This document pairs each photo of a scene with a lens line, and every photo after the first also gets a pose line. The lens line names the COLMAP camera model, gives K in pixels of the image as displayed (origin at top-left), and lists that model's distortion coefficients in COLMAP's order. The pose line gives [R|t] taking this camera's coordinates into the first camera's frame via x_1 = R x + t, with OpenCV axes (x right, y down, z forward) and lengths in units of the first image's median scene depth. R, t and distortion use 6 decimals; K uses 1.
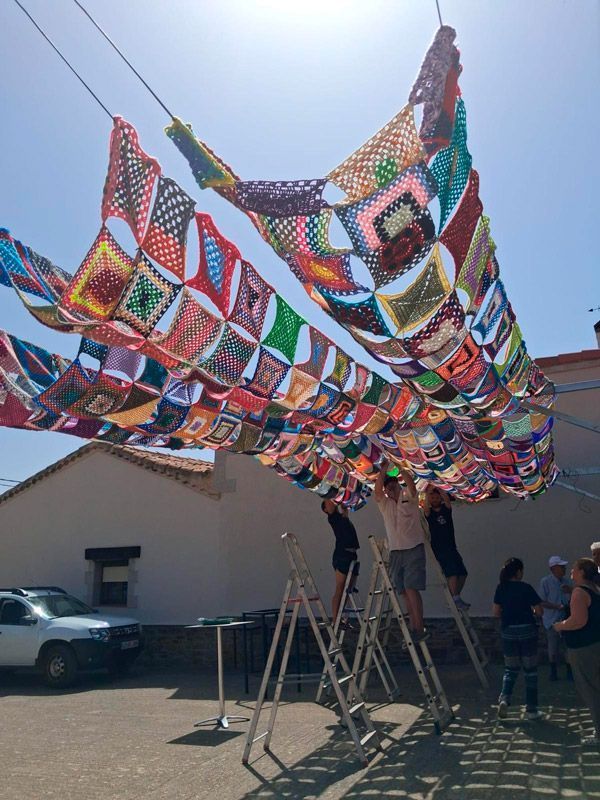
lens RADIAL K [[663.9, 0, 300.0], [0, 663.9, 400.0], [0, 0, 1]] dist [0.066576, 0.002443]
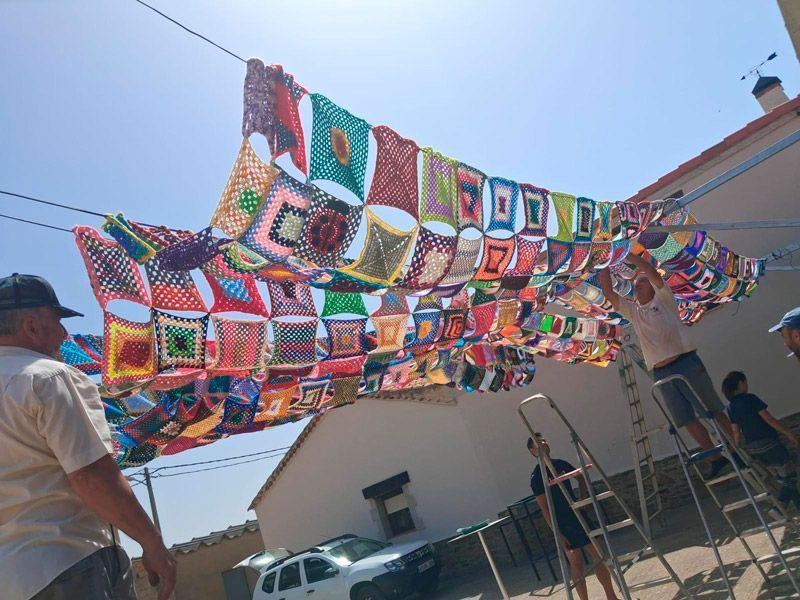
lens RADIAL K [[663.9, 0, 400.0], [0, 663.9, 300.0], [0, 0, 1]] dist [0.066576, 0.002443]
pose [[0.898801, -0.384416, -0.210667, 0.379478], [0.388511, 0.921149, -0.023309, -0.044923], [0.203016, -0.060896, 0.977280, -0.041249]]
